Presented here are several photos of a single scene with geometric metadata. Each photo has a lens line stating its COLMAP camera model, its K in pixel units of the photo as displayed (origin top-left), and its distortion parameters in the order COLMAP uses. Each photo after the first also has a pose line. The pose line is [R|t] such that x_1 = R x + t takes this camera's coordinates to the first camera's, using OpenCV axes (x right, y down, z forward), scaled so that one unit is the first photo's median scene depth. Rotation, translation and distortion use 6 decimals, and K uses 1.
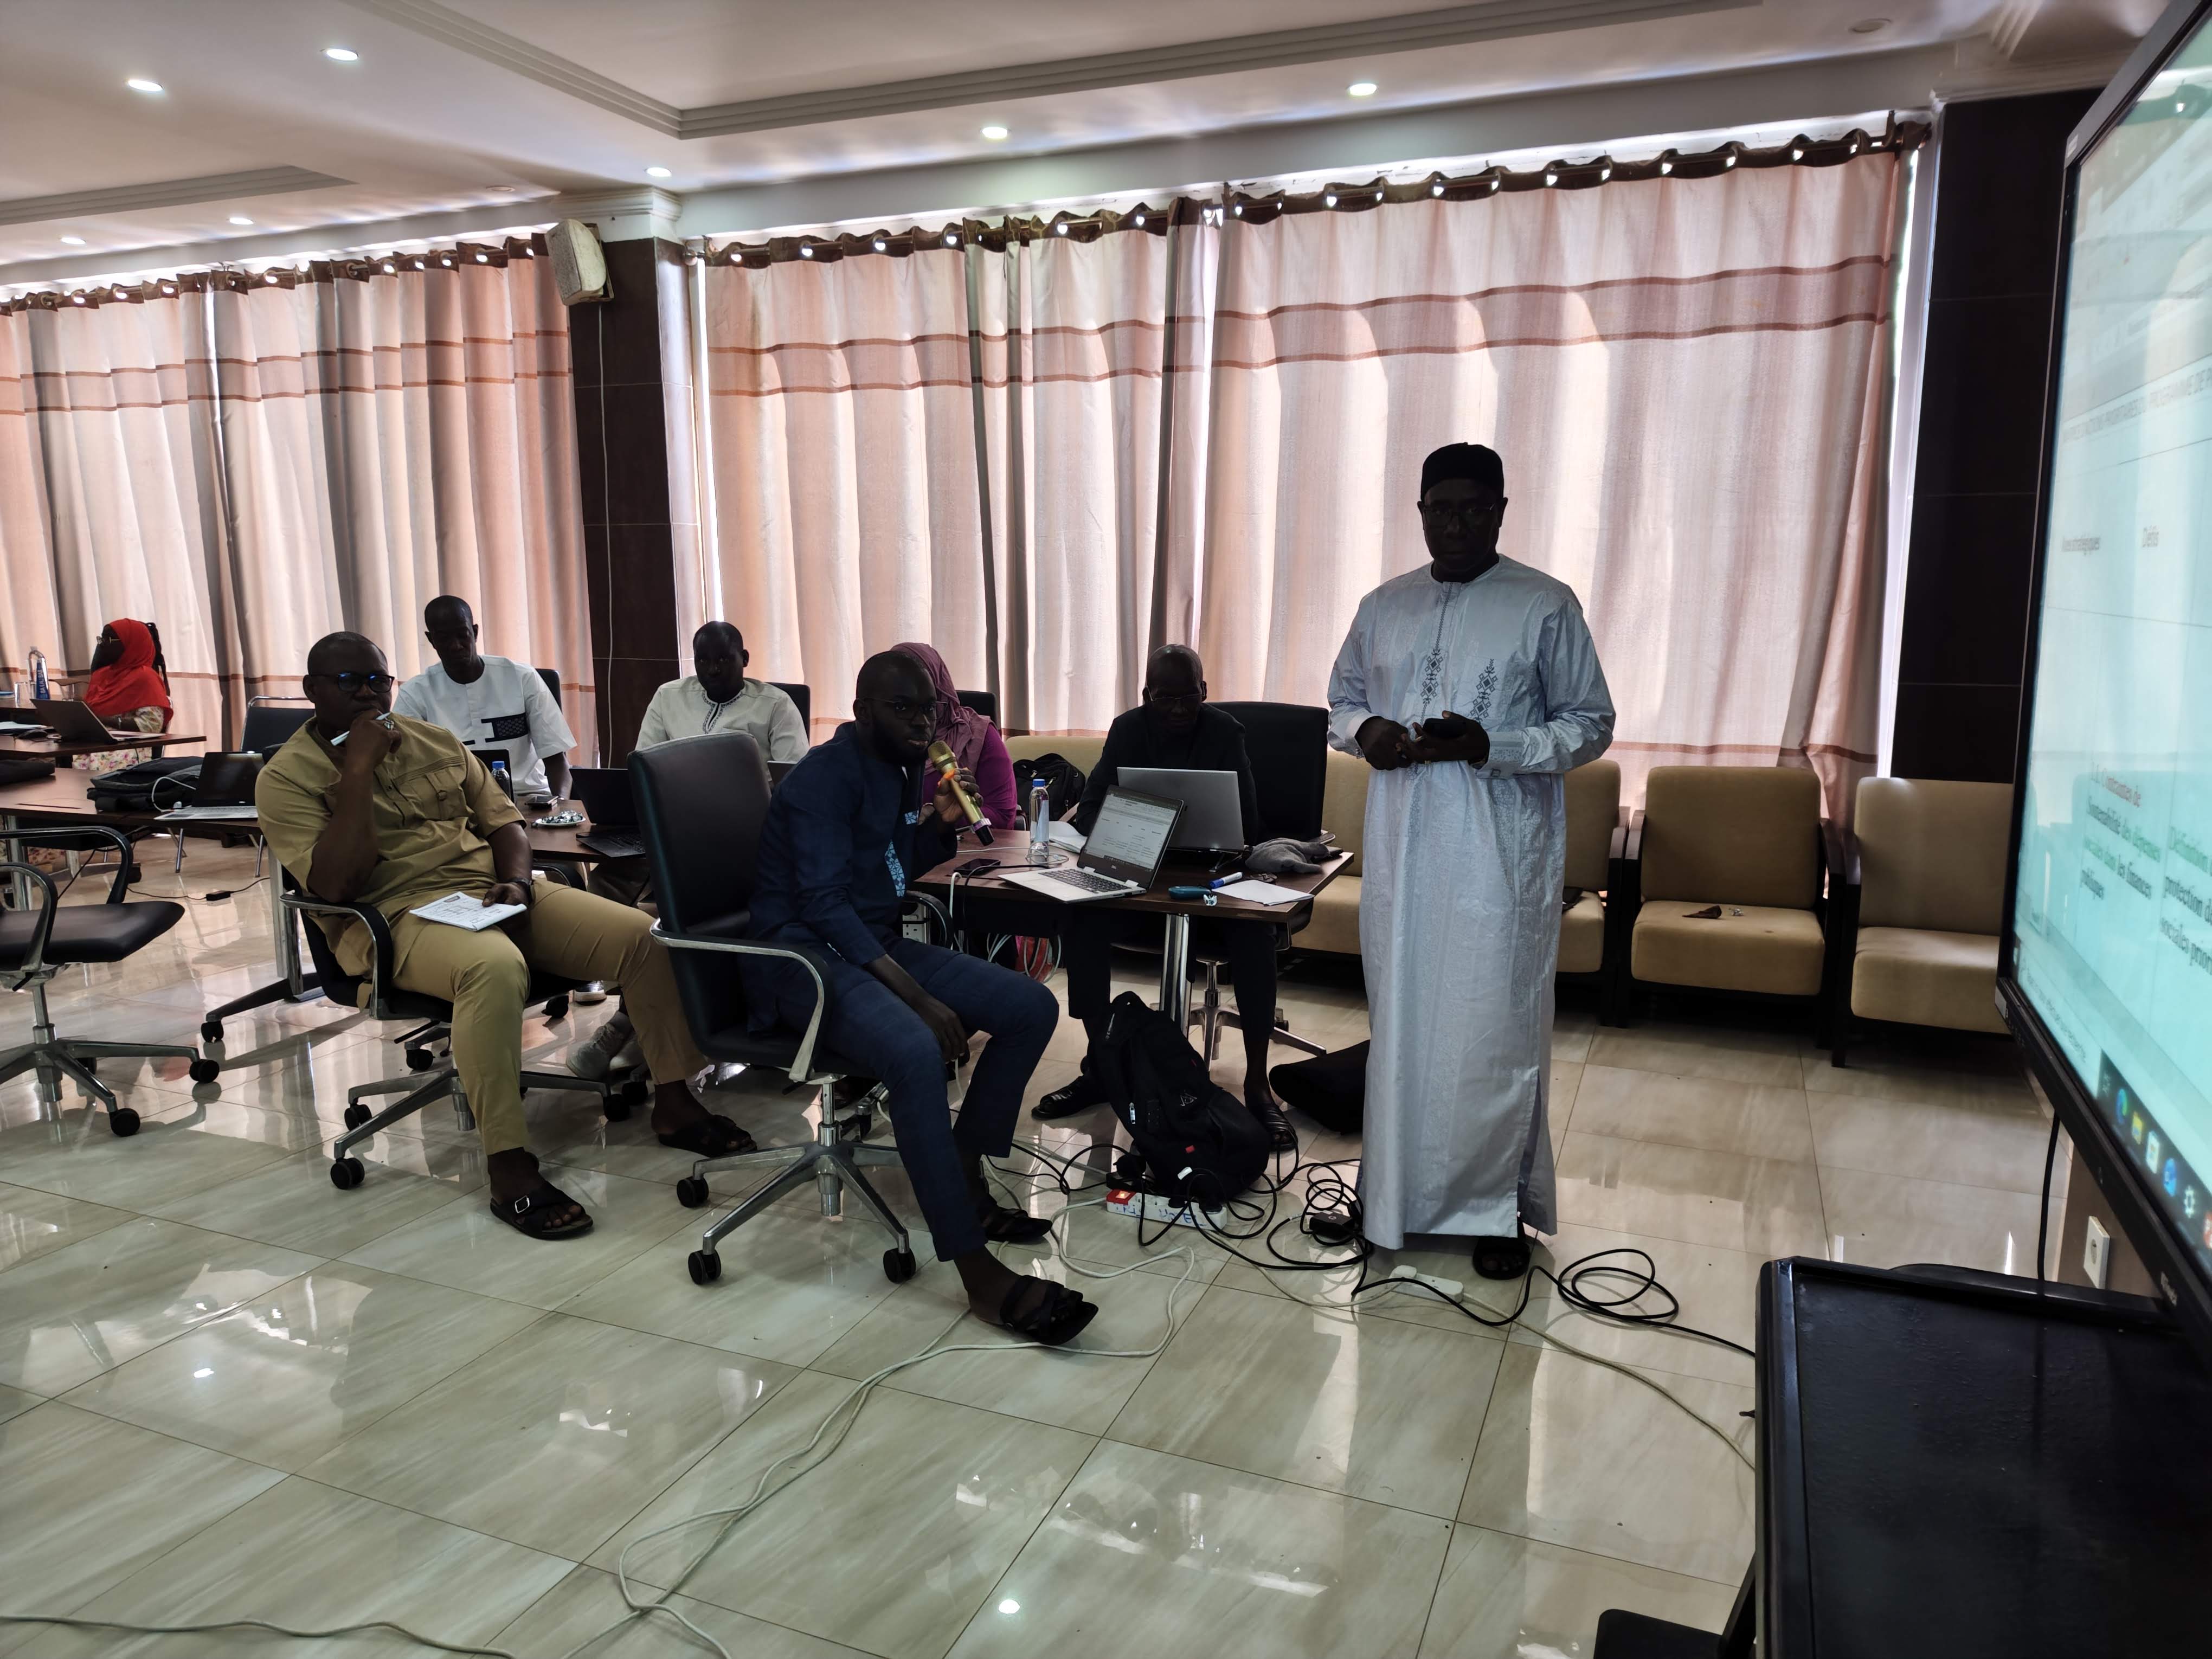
lens RADIAL K [[1494.4, 0, 1100.6], [0, 1494.4, 845.3], [0, 0, 1]] dist [0.016890, -0.021303]
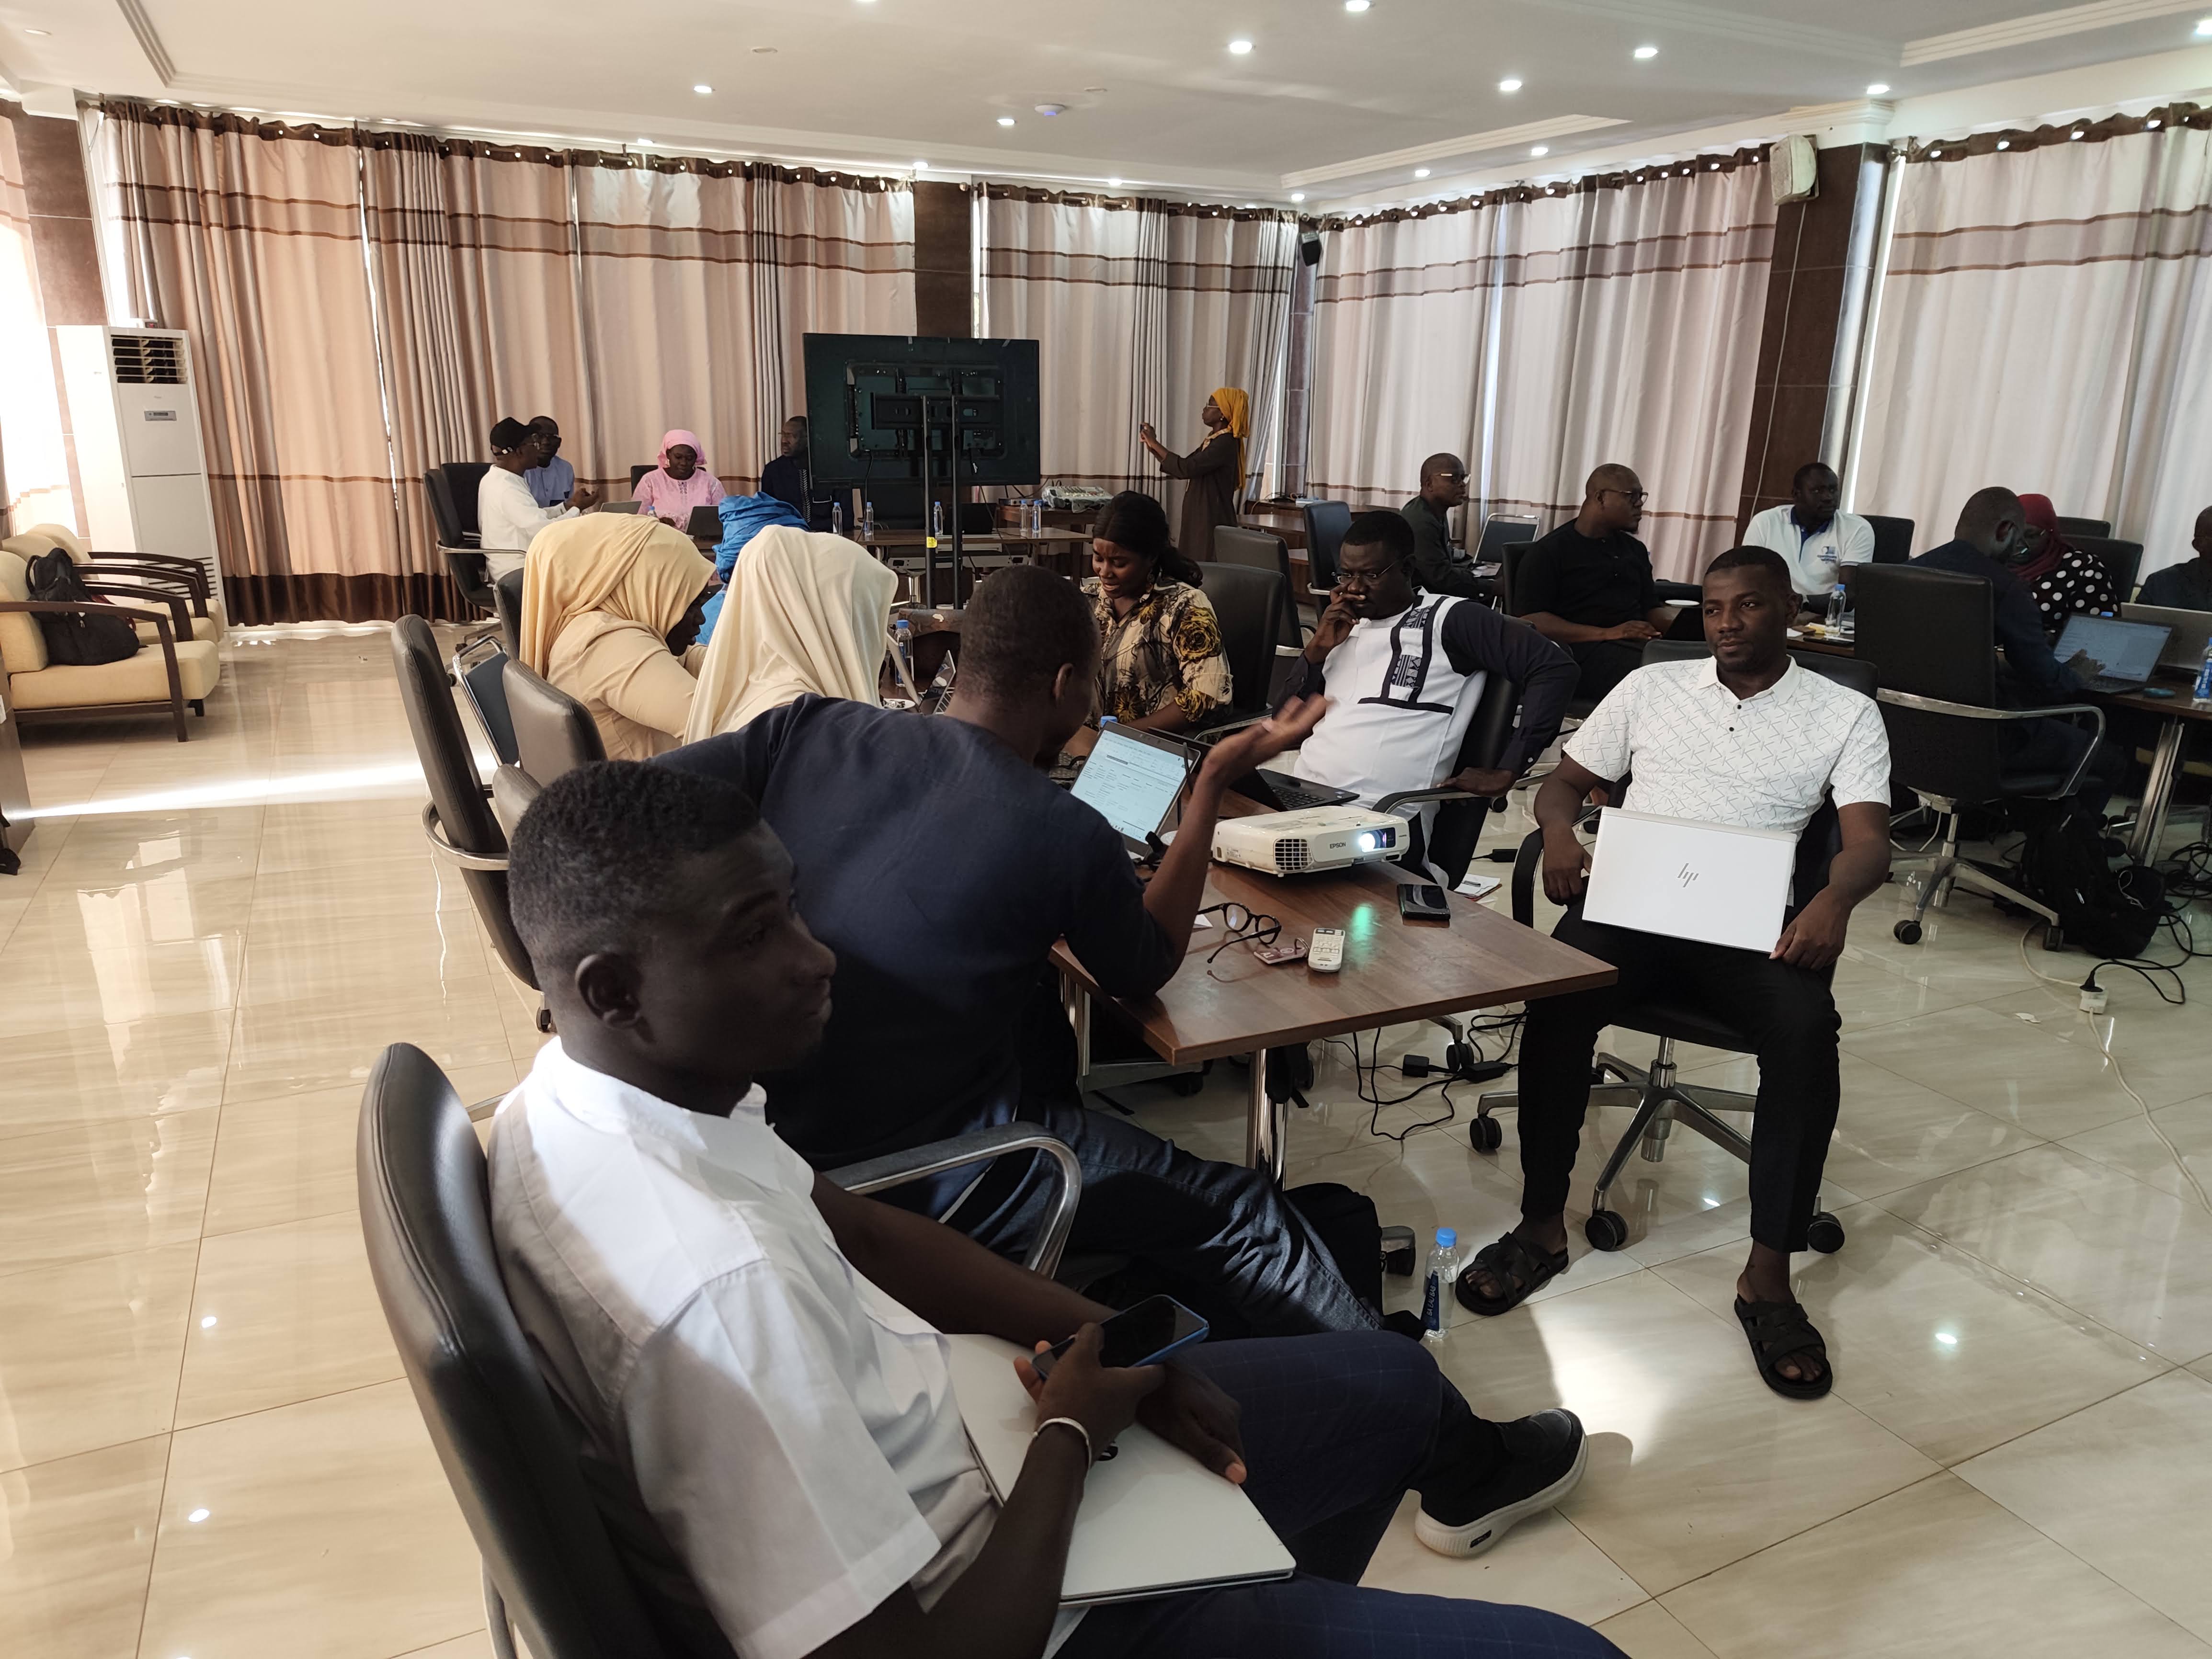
lens RADIAL K [[1494.3, 0, 1099.5], [0, 1494.3, 852.7], [0, 0, 1]] dist [0.016890, -0.021303]
pose [[0.750778, 0.204678, -0.628045, 0.121495], [-0.135793, 0.978299, 0.156496, 0.049256], [0.646447, -0.032210, 0.762279, -0.353879]]
